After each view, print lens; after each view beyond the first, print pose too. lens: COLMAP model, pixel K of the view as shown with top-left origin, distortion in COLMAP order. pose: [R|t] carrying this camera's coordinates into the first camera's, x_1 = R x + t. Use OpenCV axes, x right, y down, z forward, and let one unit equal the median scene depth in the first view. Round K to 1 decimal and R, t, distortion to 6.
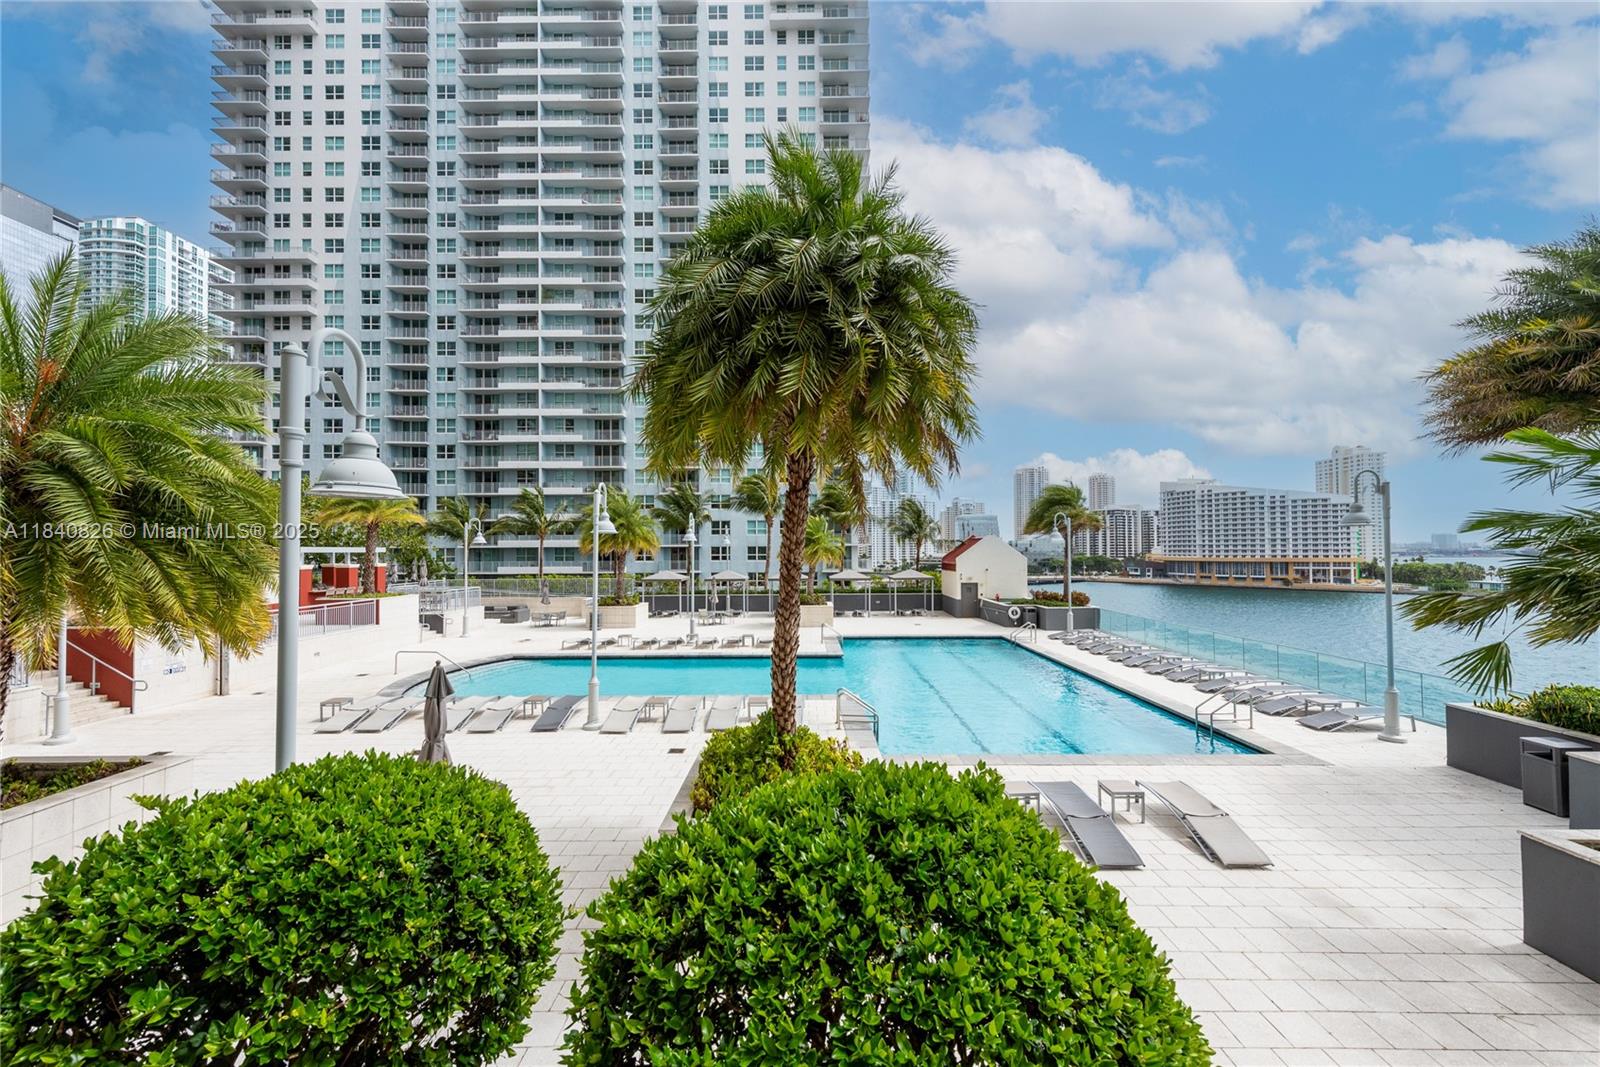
lens RADIAL K [[630.8, 0, 781.4], [0, 630.8, 529.7], [0, 0, 1]] dist [0.013903, -0.005760]
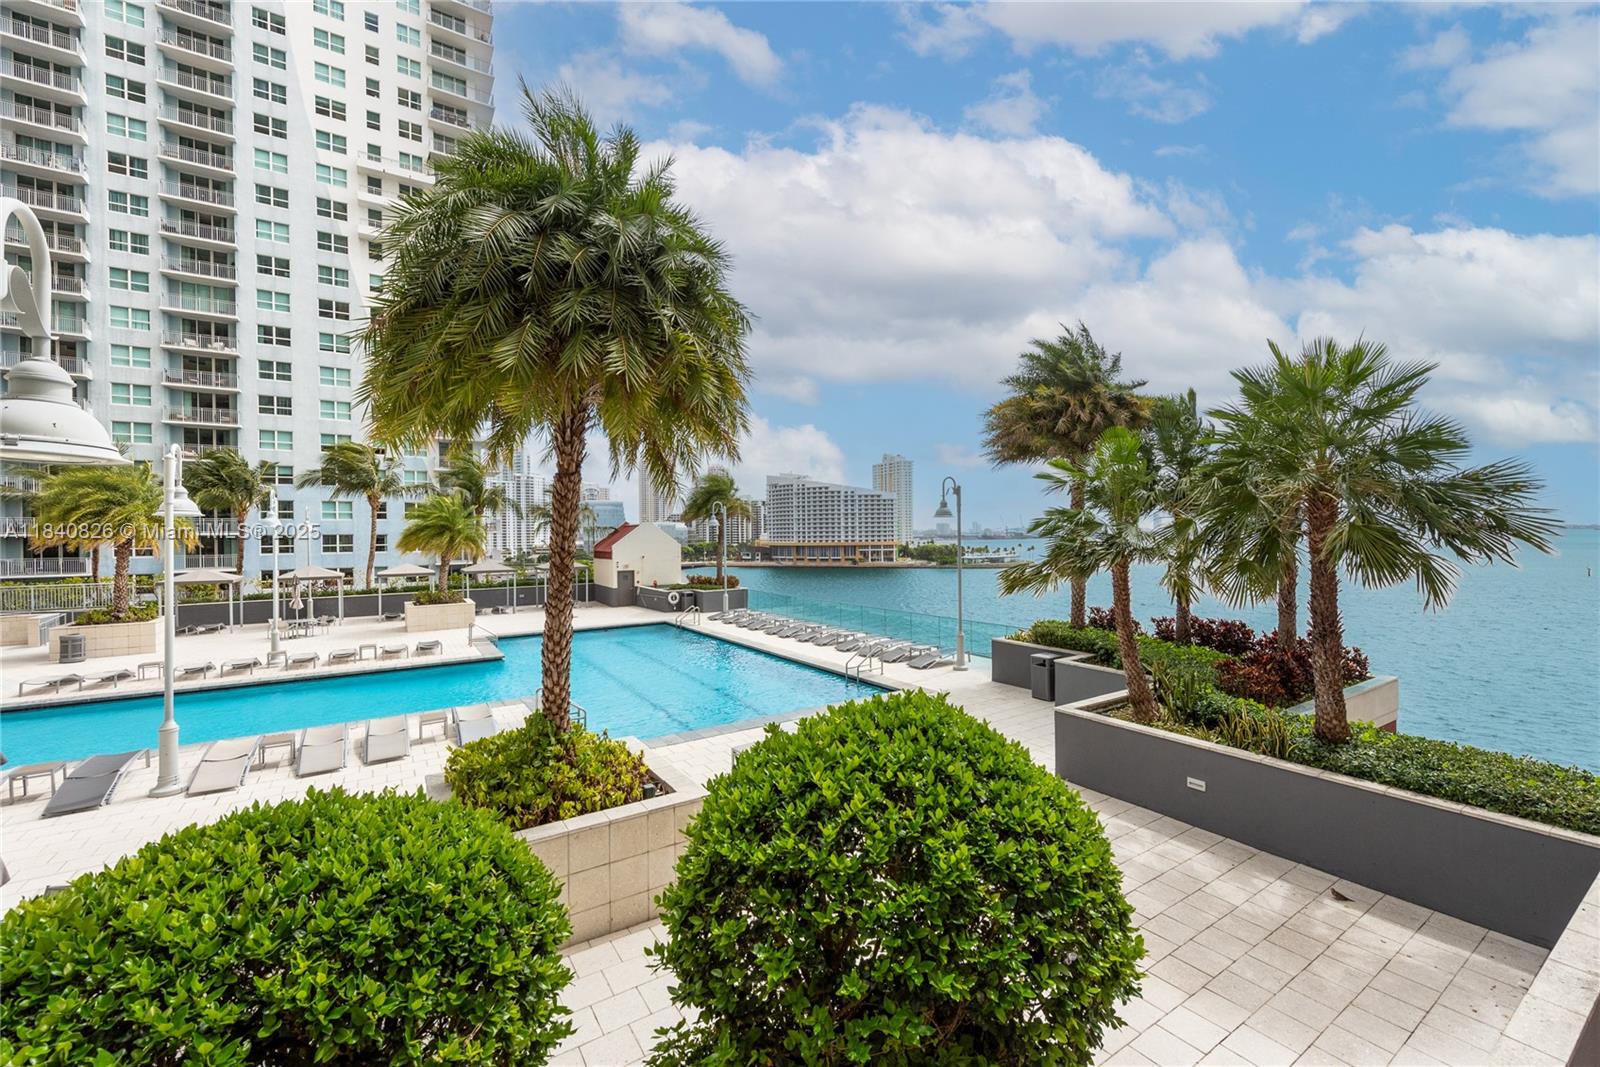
lens RADIAL K [[816.7, 0, 602.1], [0, 816.7, 528.5], [0, 0, 1]] dist [-0.000425, -0.000538]
pose [[0.822129, 0.001394, 0.569300, -0.507091], [-0.011242, 0.999842, 0.013787, 0.001673], [-0.569191, -0.017734, 0.822014, -0.022114]]
